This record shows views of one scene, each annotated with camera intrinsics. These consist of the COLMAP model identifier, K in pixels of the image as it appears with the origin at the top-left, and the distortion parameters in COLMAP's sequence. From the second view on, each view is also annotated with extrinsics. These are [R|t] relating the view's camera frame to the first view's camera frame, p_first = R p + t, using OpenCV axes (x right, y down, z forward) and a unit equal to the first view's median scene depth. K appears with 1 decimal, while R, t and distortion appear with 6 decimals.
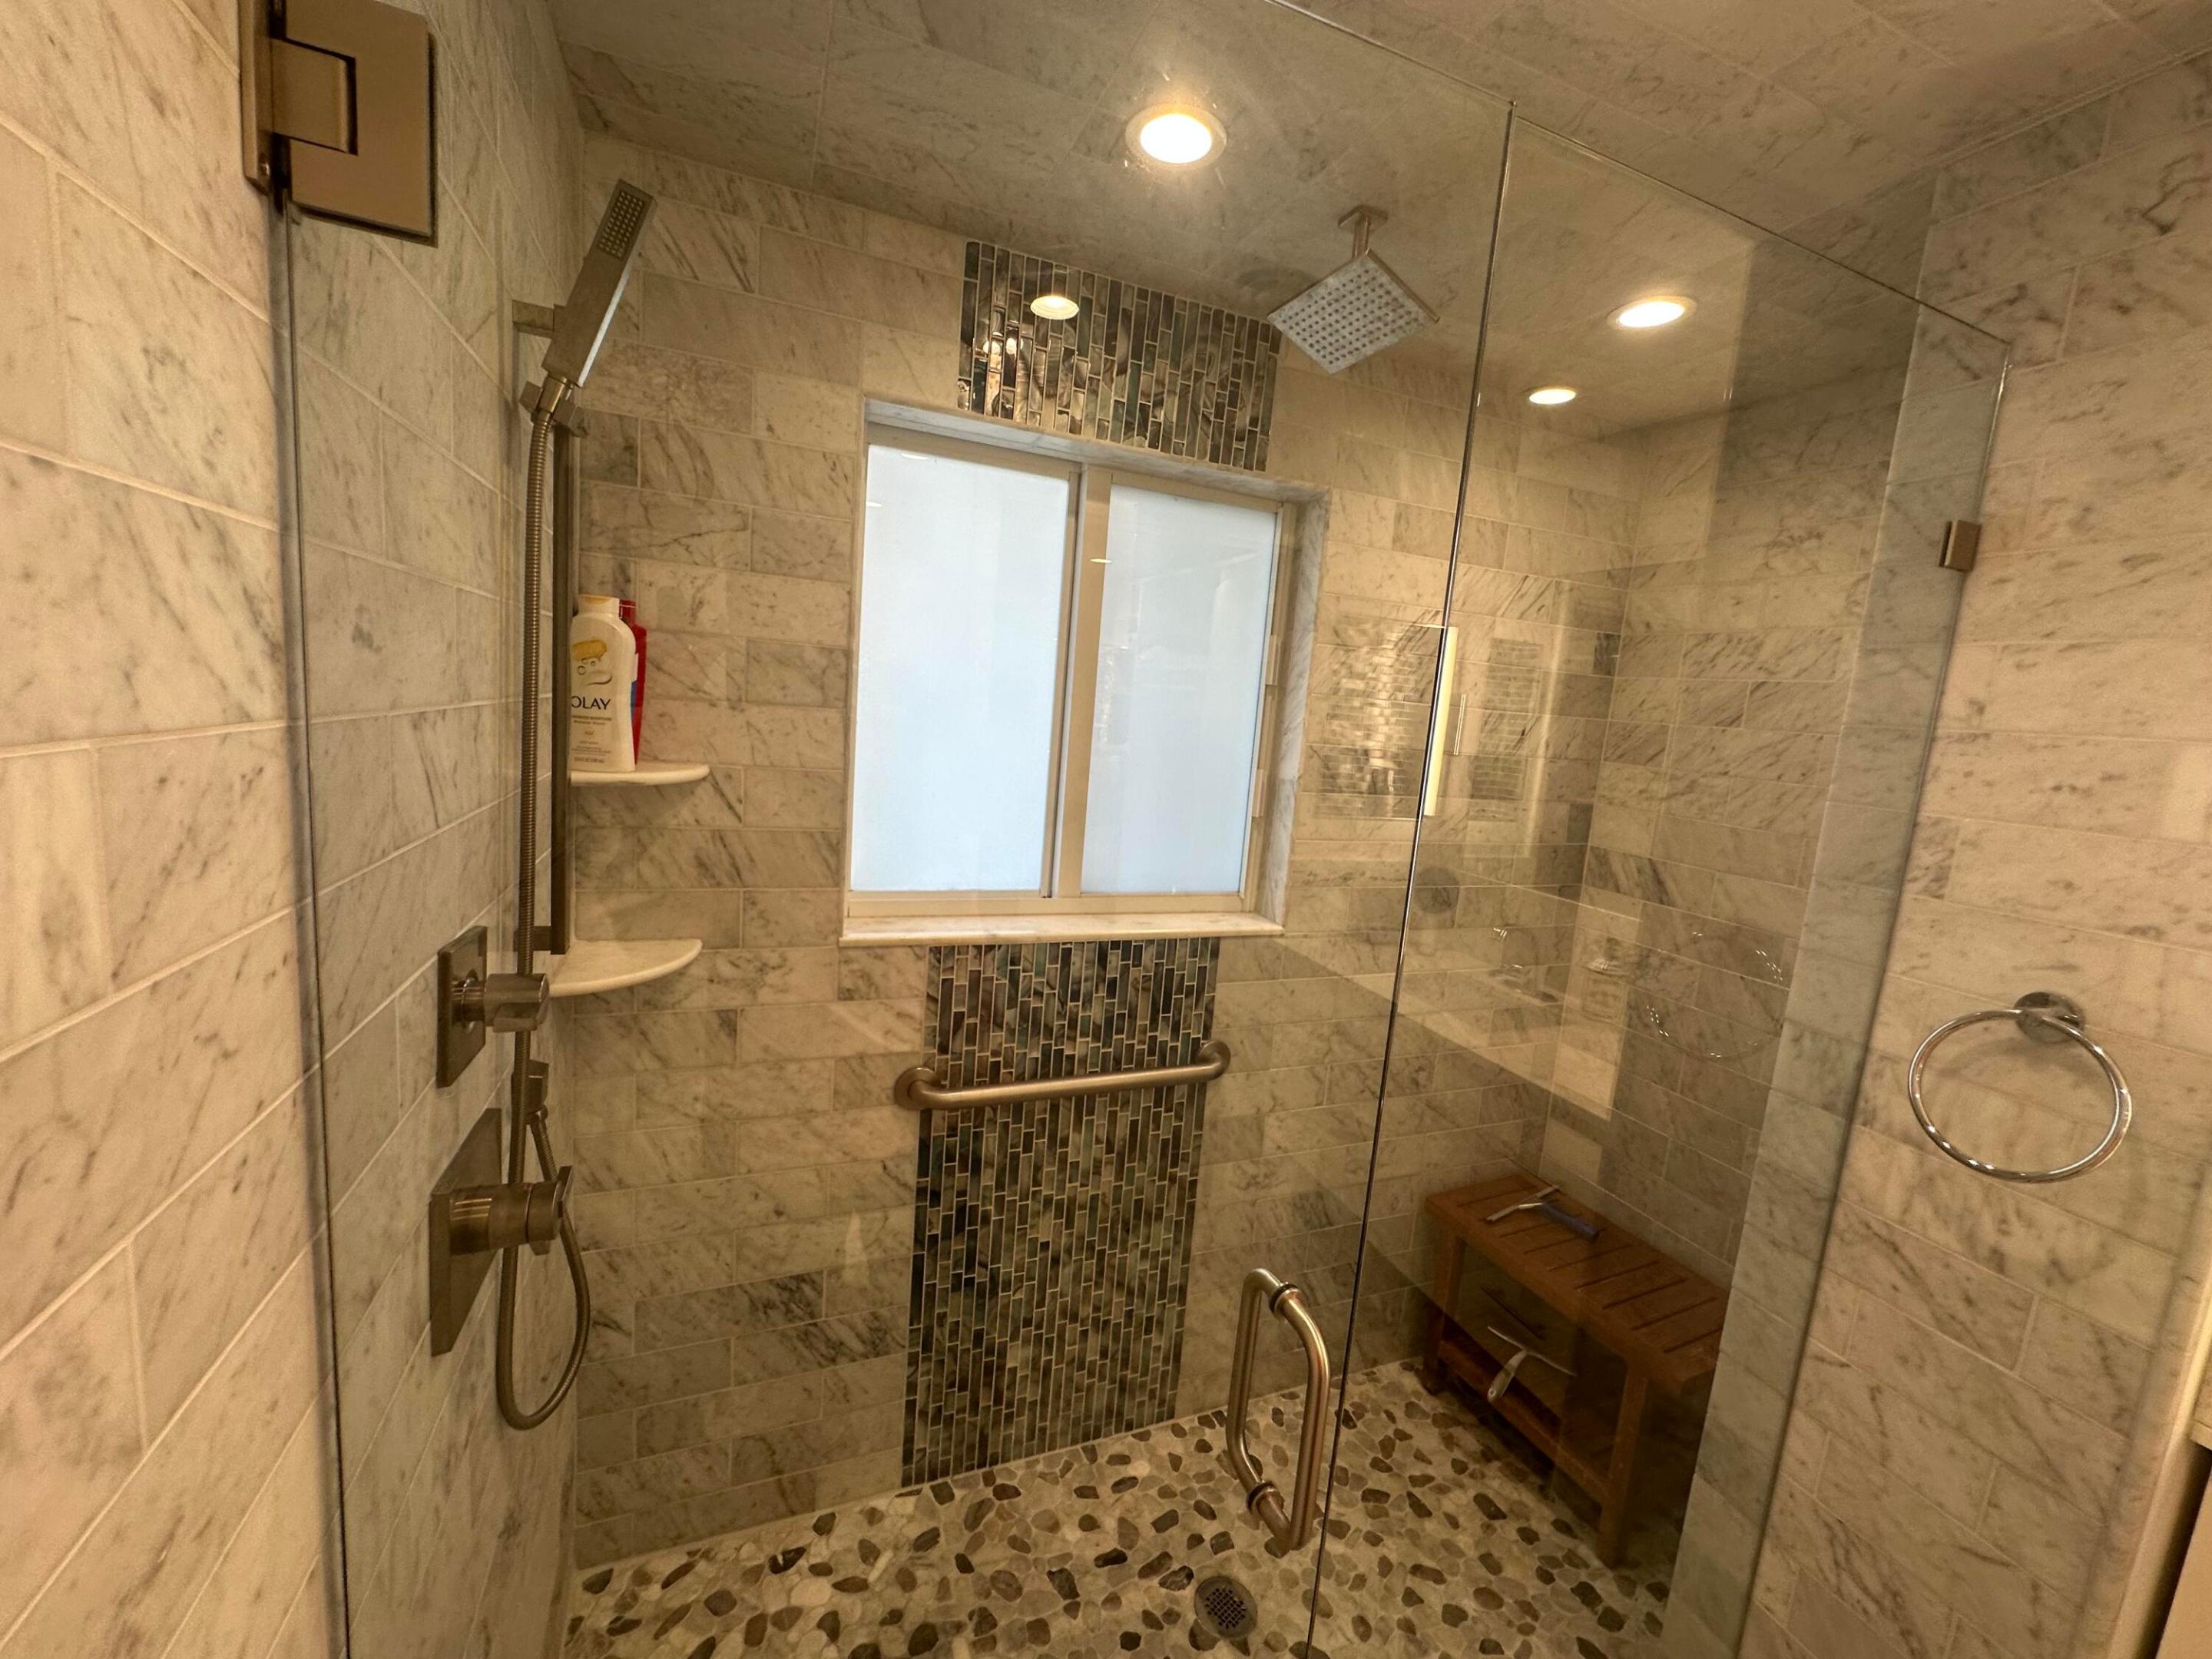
lens RADIAL K [[887.3, 0, 1108.0], [0, 887.3, 830.4], [0, 0, 1]] dist [-0.005369, 0.001035]
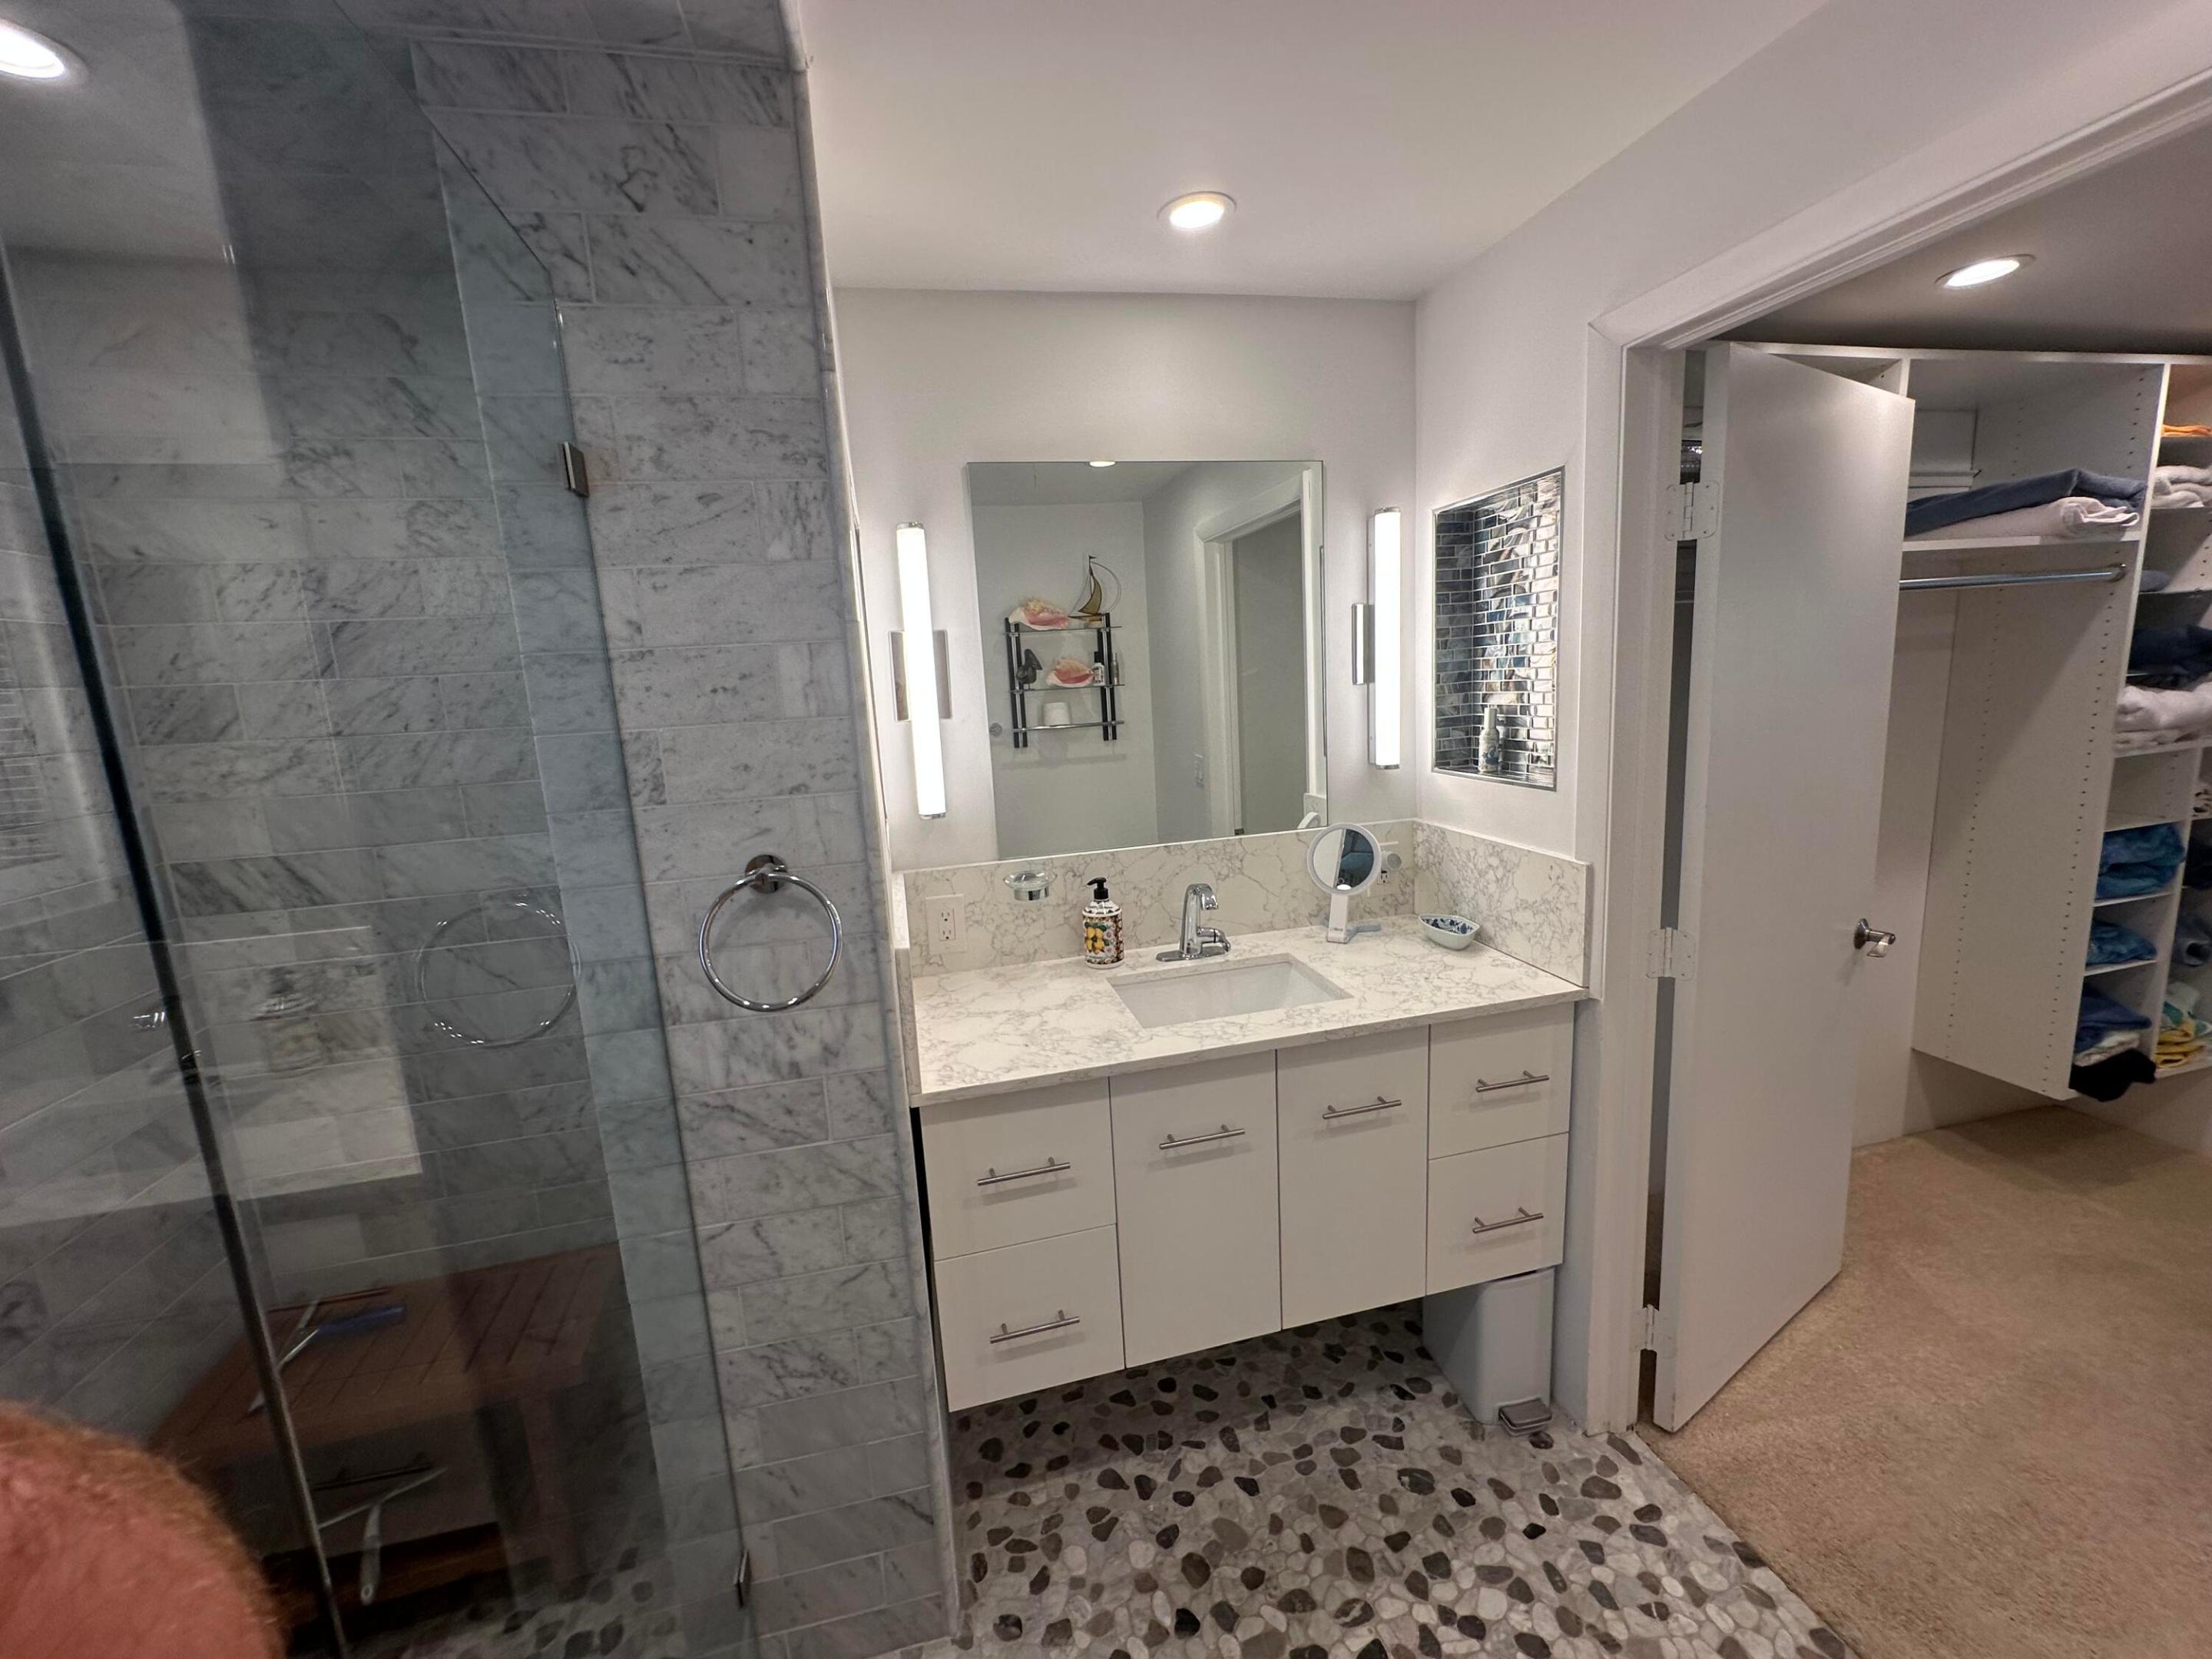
lens RADIAL K [[887.3, 0, 1103.2], [0, 887.3, 830.8], [0, 0, 1]] dist [-0.005369, 0.001035]
pose [[0.146668, -0.256497, 0.955352, -0.028791], [0.207970, 0.952206, 0.223724, -0.017991], [-0.967076, 0.165872, 0.193002, 0.201503]]
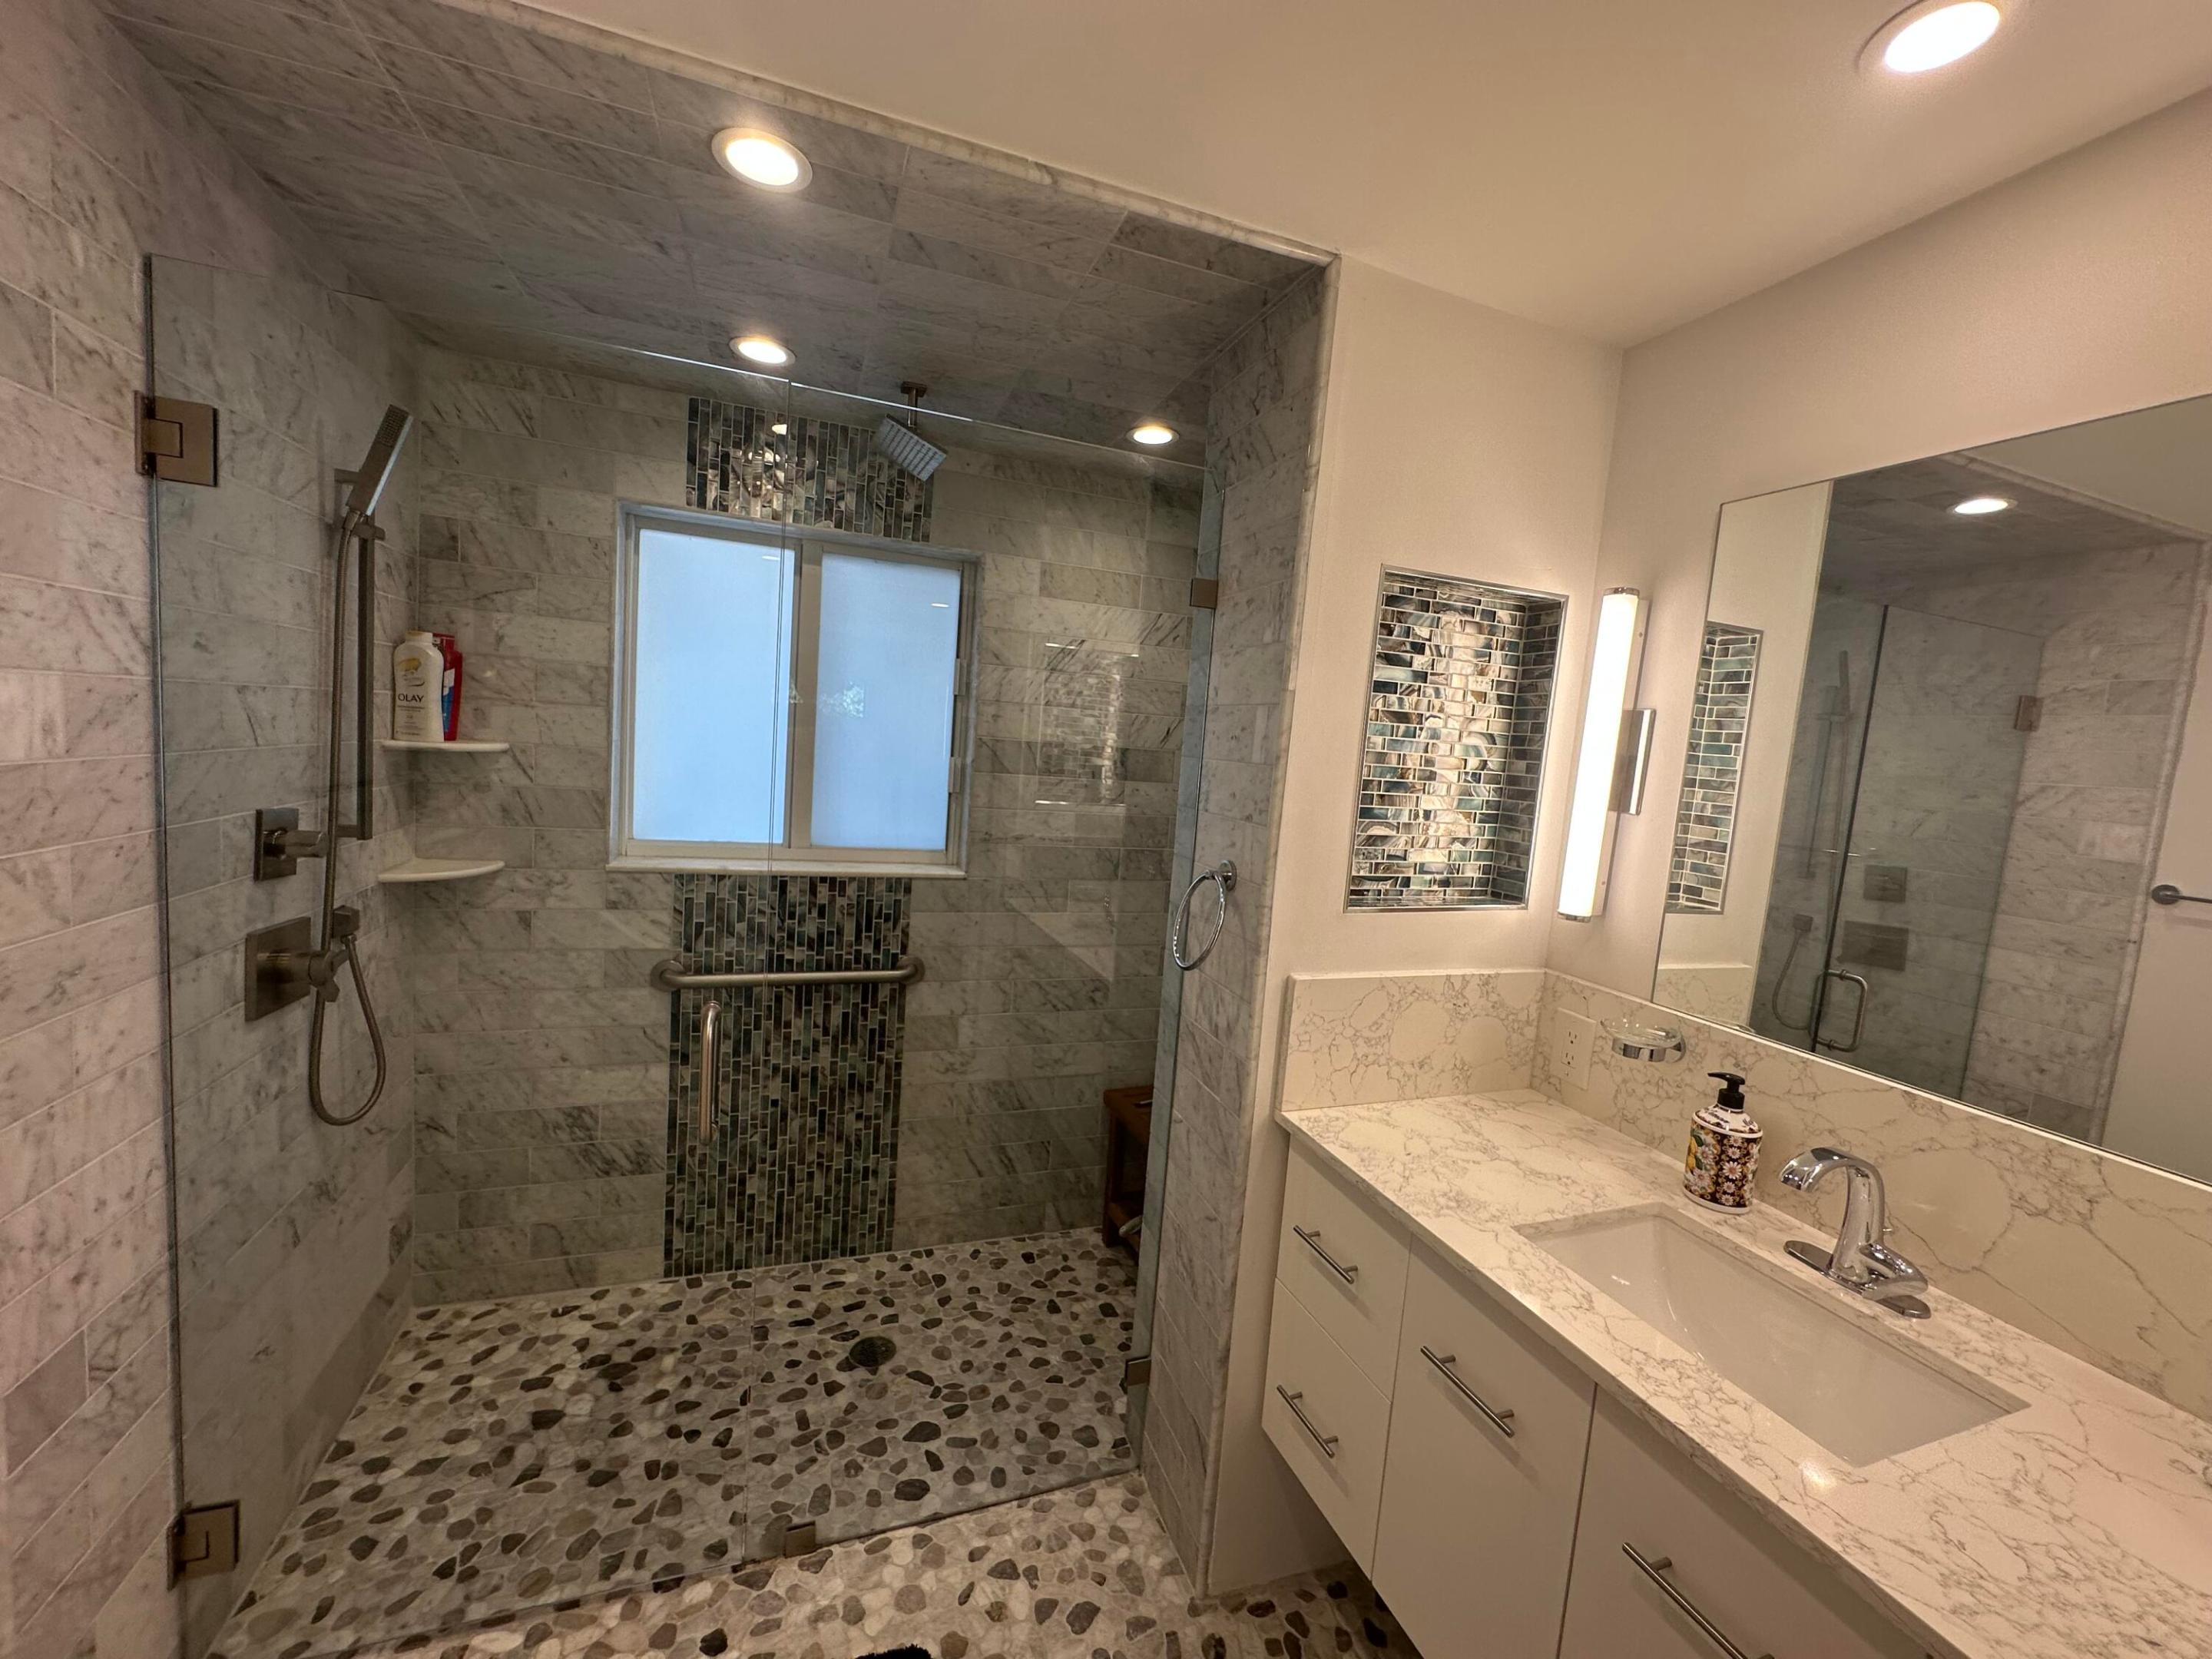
lens RADIAL K [[887.3, 0, 1109.3], [0, 887.3, 831.2], [0, 0, 1]] dist [-0.005369, 0.001035]
pose [[0.999420, 0.000455, -0.034051, 0.623294], [-0.001895, 0.999105, -0.042267, 0.137879], [0.034001, 0.042307, 0.998526, -0.461088]]
